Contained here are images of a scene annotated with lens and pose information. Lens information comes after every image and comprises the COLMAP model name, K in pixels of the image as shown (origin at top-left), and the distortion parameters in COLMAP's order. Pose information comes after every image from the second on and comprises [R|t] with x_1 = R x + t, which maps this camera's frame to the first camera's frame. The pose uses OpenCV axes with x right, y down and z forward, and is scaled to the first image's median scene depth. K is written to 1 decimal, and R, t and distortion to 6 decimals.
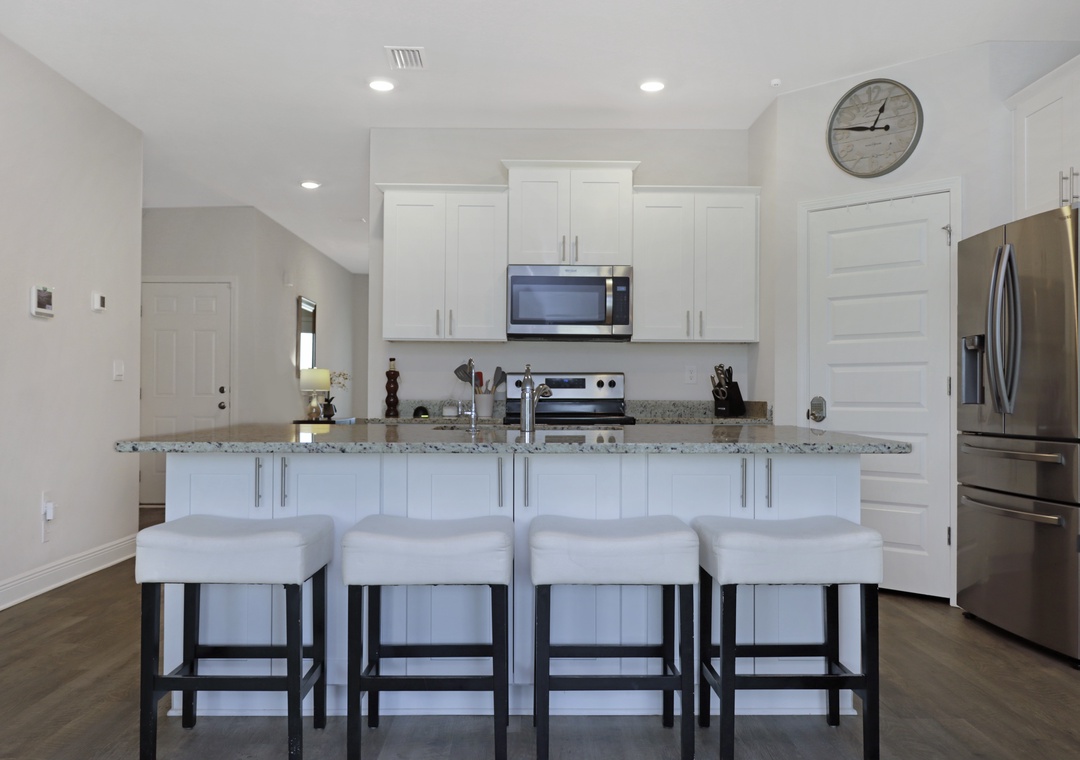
lens RADIAL K [[944.7, 0, 539.5], [0, 944.7, 386.1], [0, 0, 1]] dist [-0.007957, -0.002029]
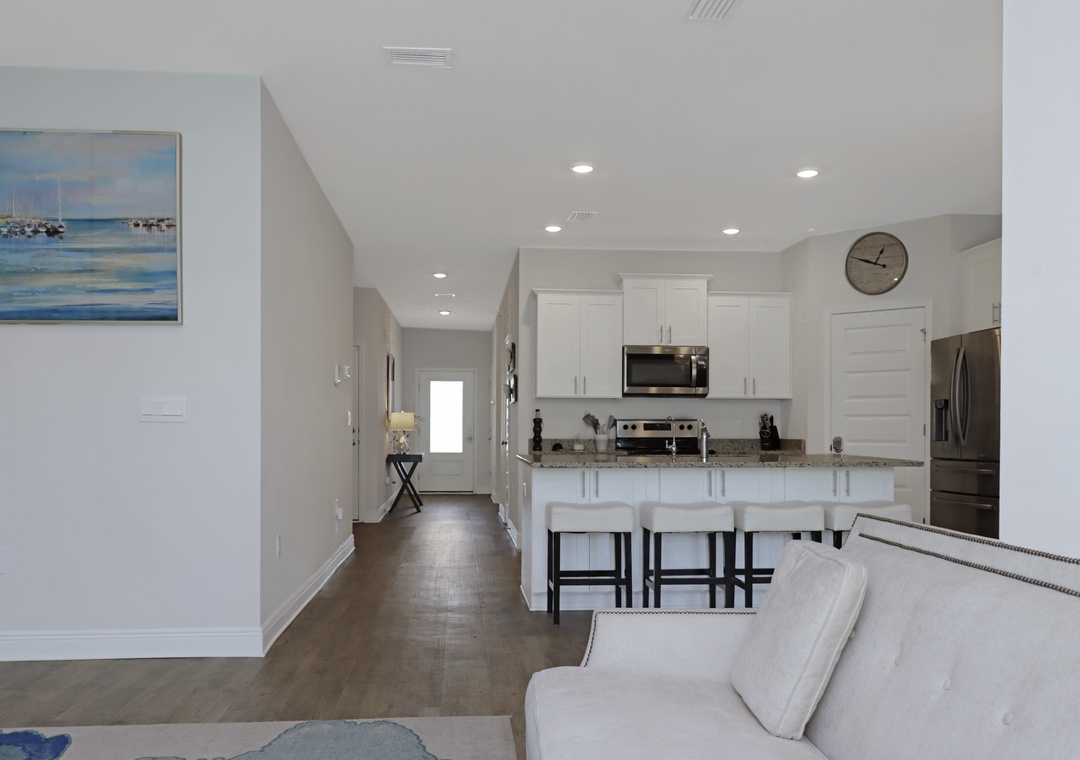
lens RADIAL K [[939.9, 0, 539.9], [0, 939.9, 438.7], [0, 0, 1]] dist [-0.006003, -0.006912]
pose [[0.997837, -0.003003, 0.065675, -0.258534], [0.001785, 0.999826, 0.018587, -0.012397], [-0.065720, -0.018430, 0.997668, -0.440453]]
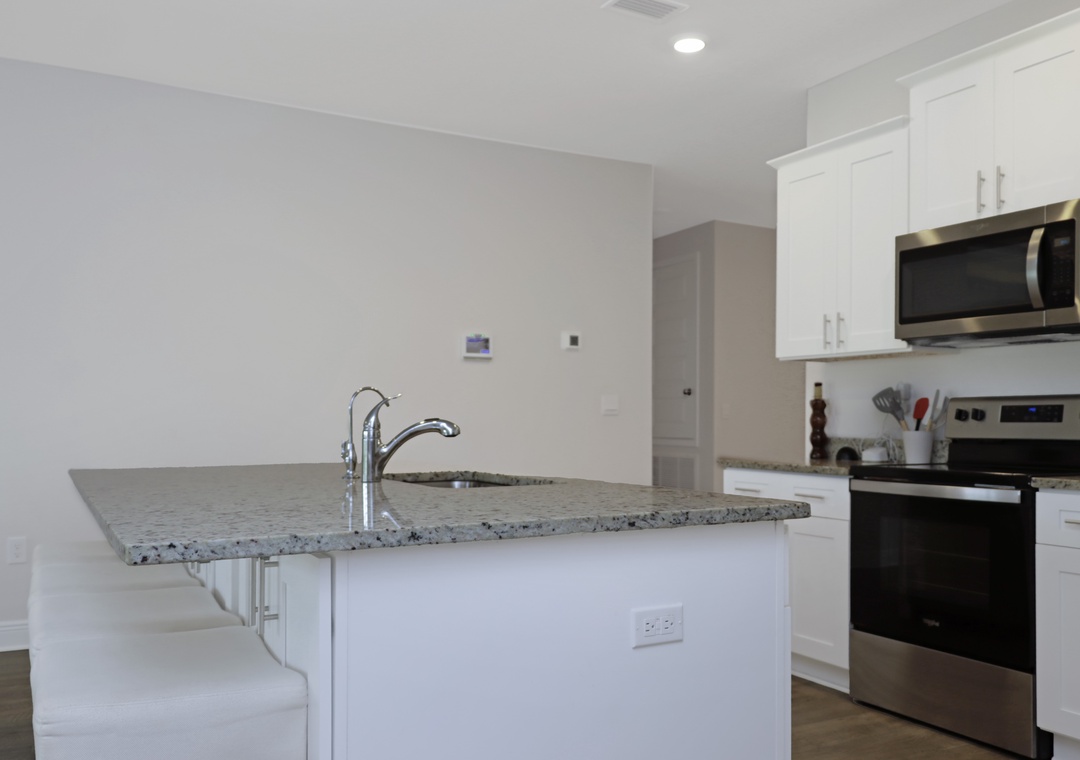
lens RADIAL K [[932.2, 0, 539.0], [0, 932.2, 424.2], [0, 0, 1]] dist [0.003024, 0.002740]
pose [[0.464193, -0.000160, -0.885734, 0.428735], [0.004950, 0.999985, 0.002413, 0.000803], [0.885720, -0.005504, 0.464187, 0.472749]]
